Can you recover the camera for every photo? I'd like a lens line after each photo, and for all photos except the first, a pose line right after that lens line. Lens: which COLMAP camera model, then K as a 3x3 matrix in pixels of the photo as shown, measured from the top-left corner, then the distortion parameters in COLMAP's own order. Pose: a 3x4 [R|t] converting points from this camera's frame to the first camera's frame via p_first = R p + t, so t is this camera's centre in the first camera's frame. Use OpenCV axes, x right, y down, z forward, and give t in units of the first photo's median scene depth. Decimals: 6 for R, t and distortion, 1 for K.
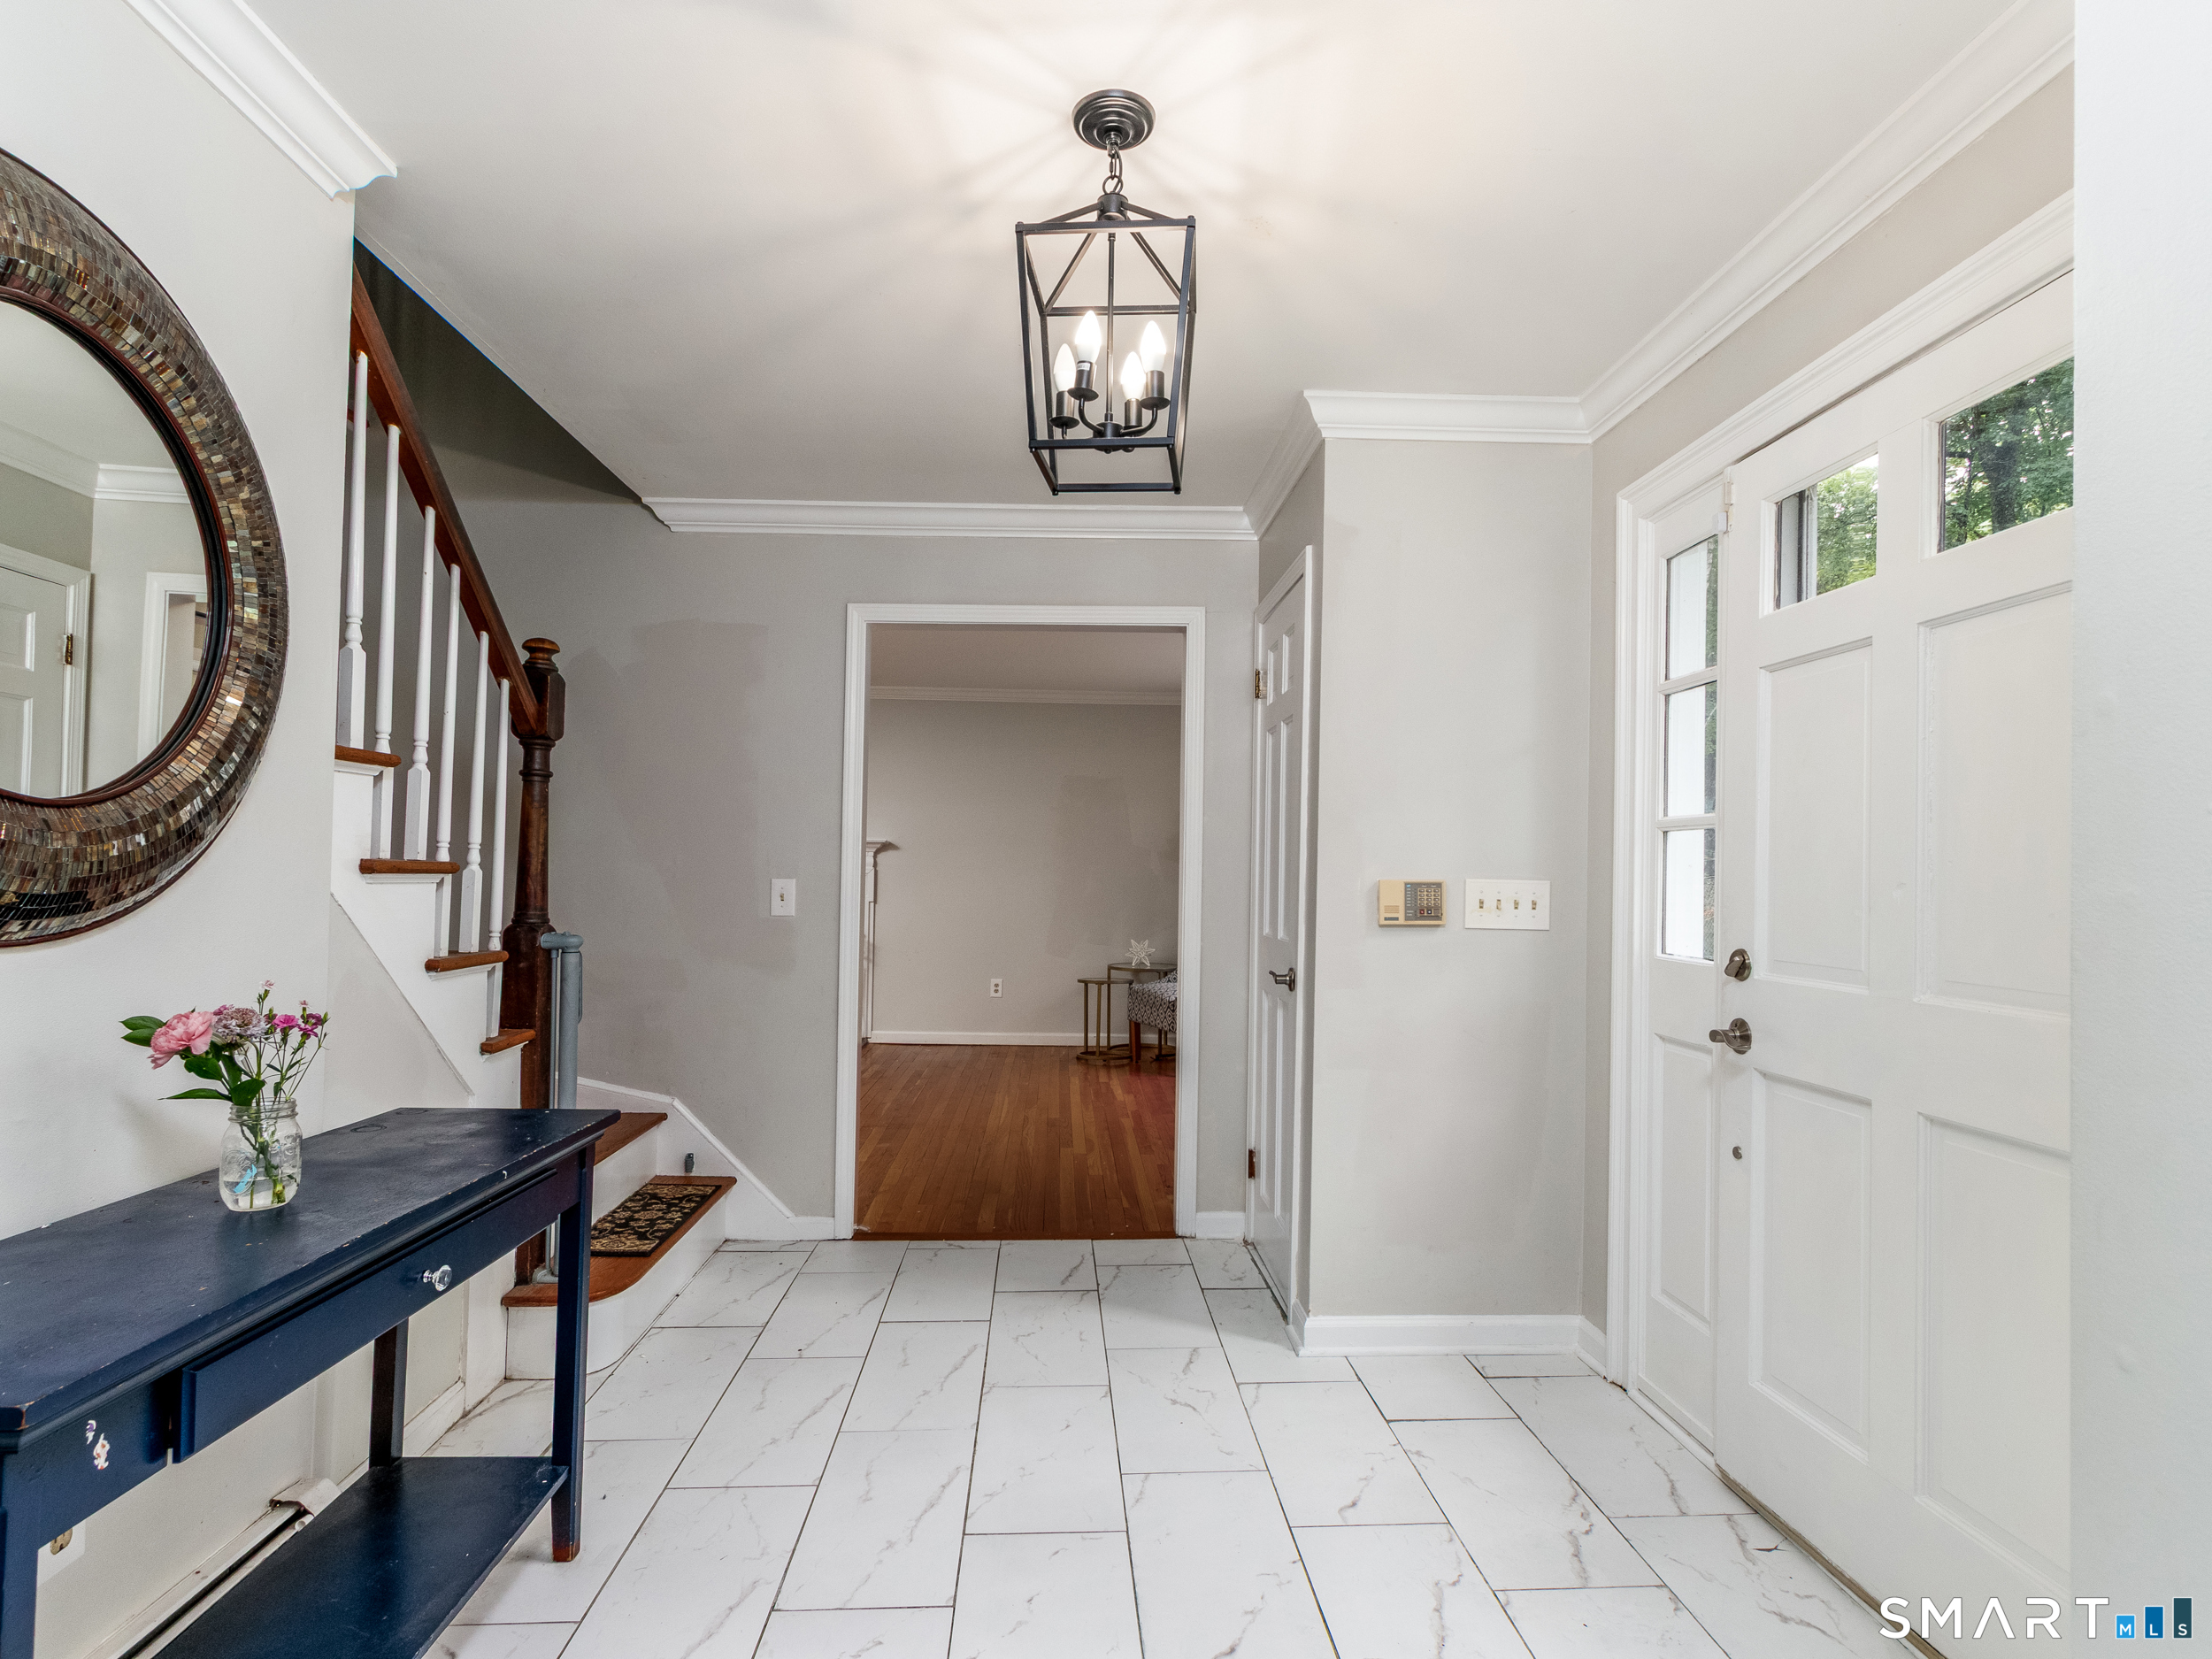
lens RADIAL K [[1148.7, 0, 1107.5], [0, 1148.7, 848.2], [0, 0, 1]] dist [0.002840, 0.000390]
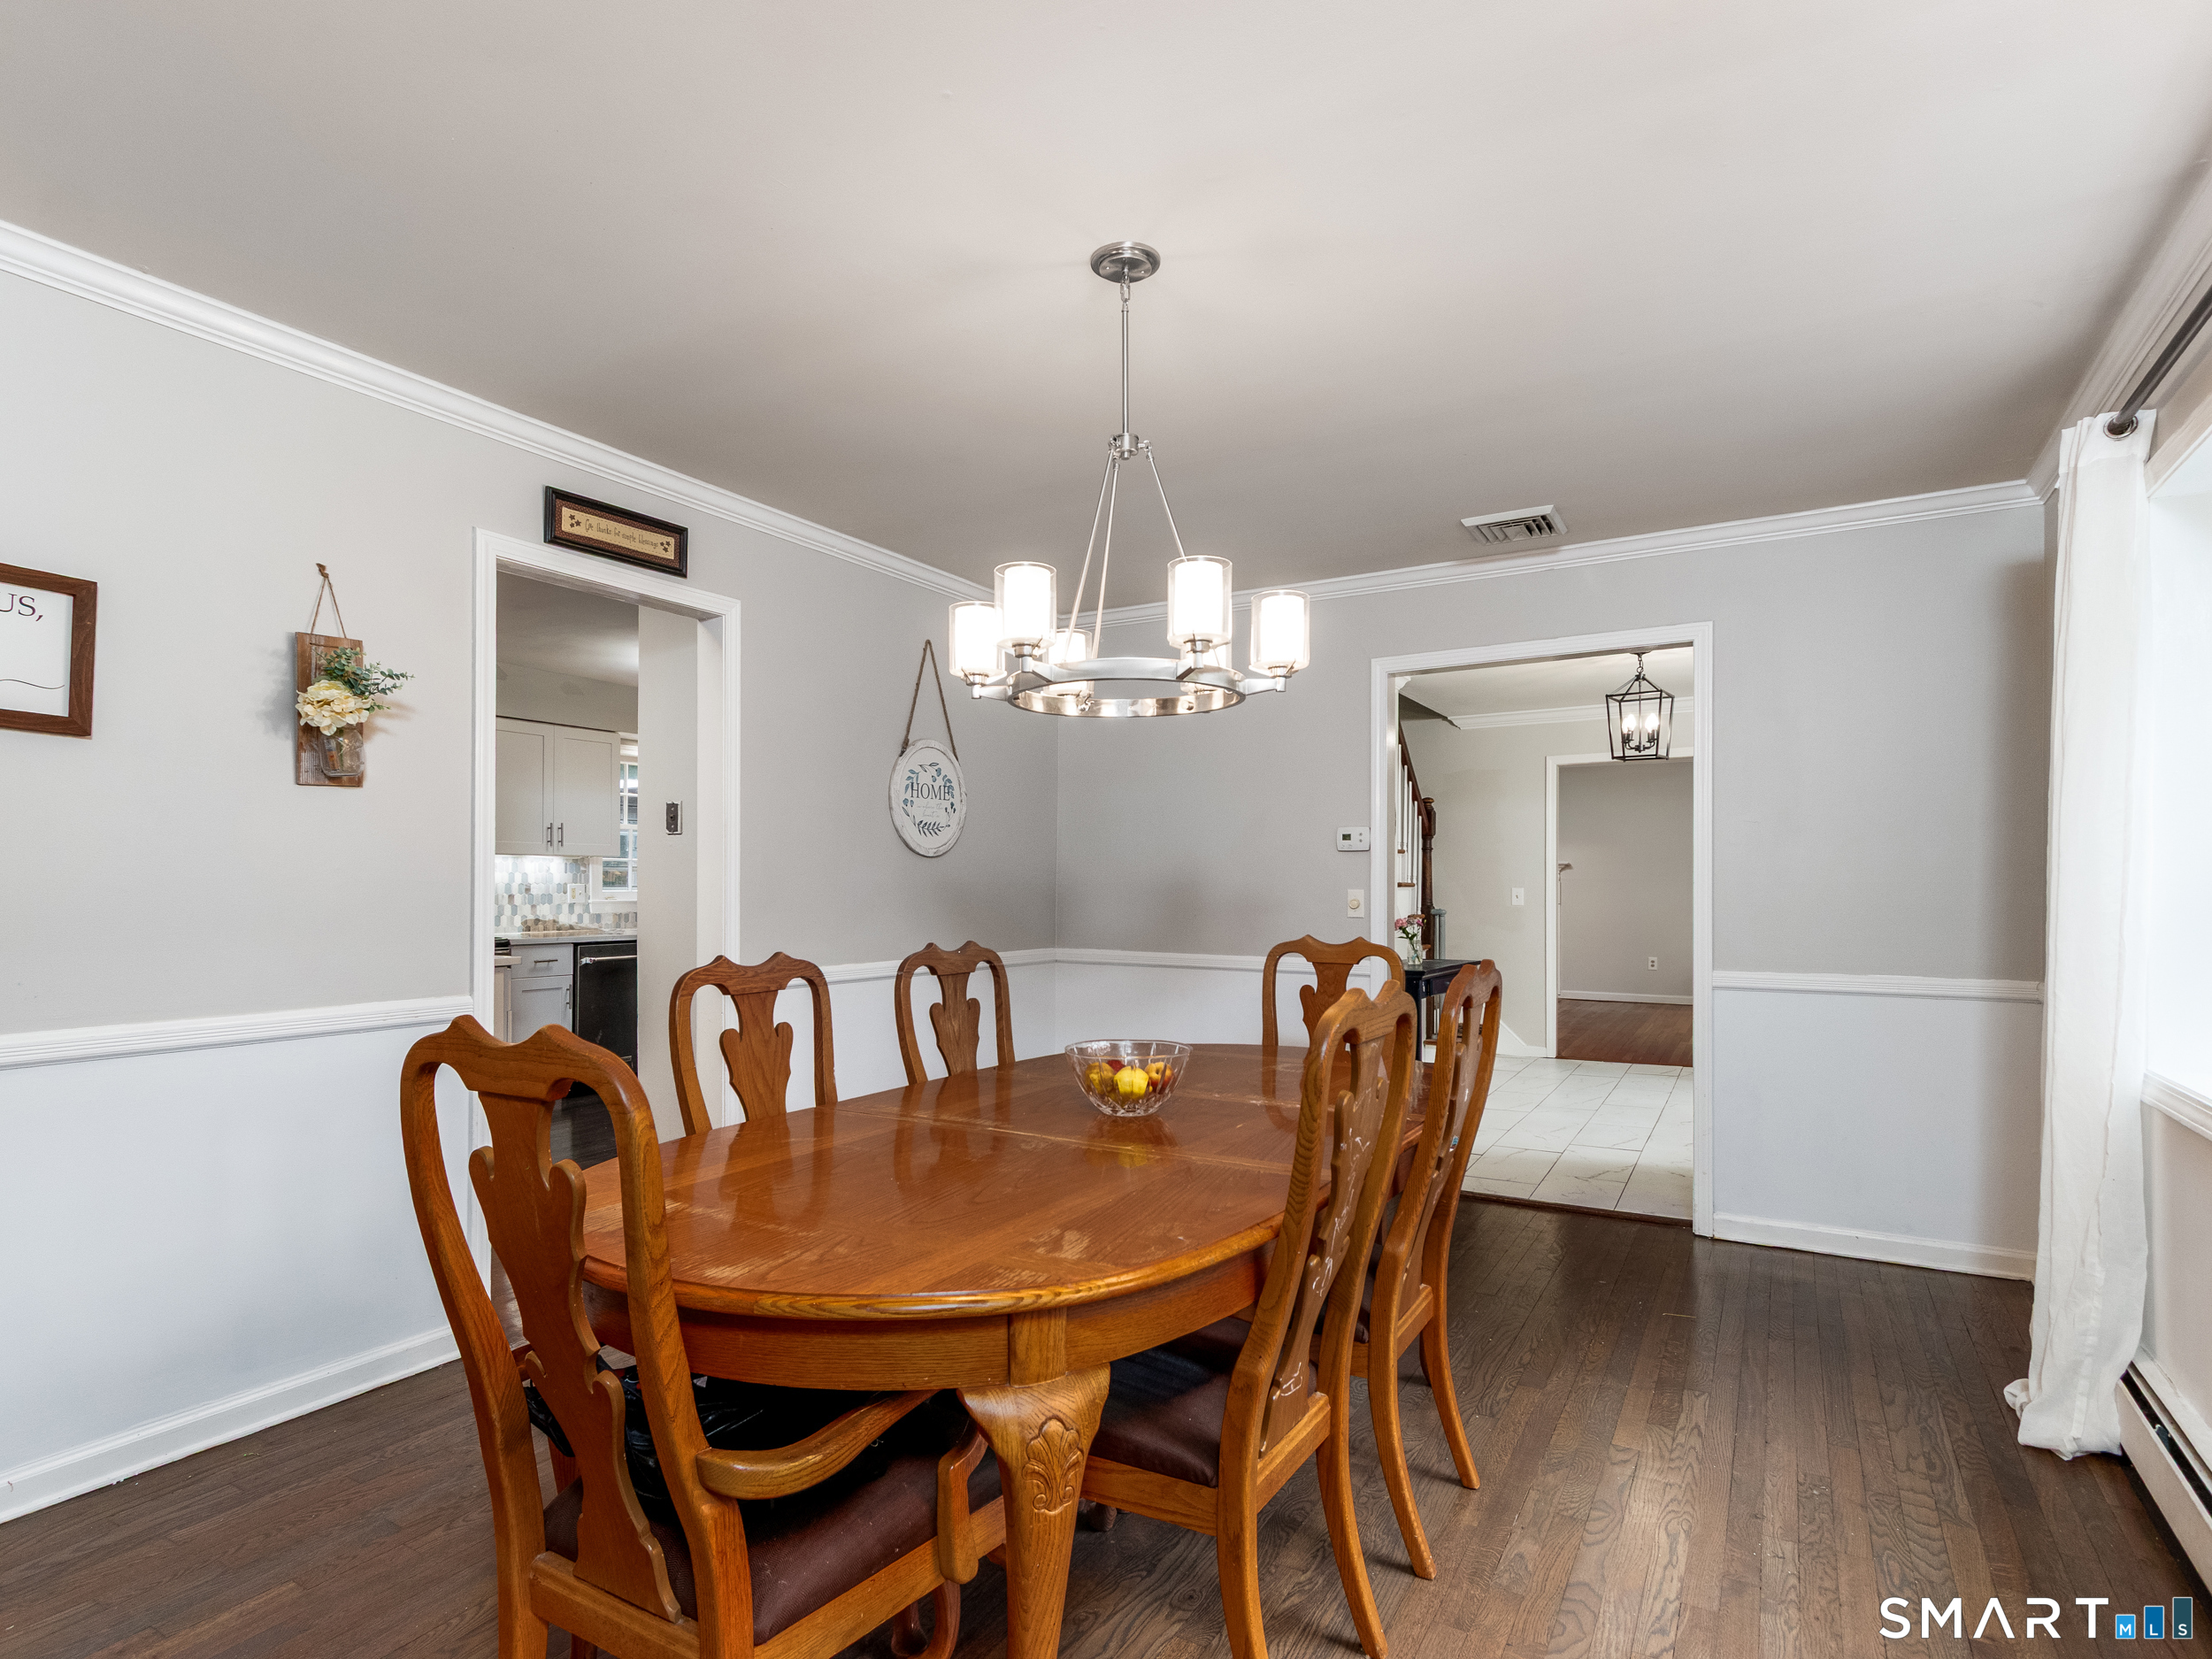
lens RADIAL K [[1148.7, 0, 1107.5], [0, 1148.7, 848.2], [0, 0, 1]] dist [0.002840, 0.000390]
pose [[0.837470, -0.019984, -0.546118, 0.338764], [0.019704, 0.999786, -0.006369, -0.067185], [0.546128, -0.005427, 0.837684, -1.660857]]
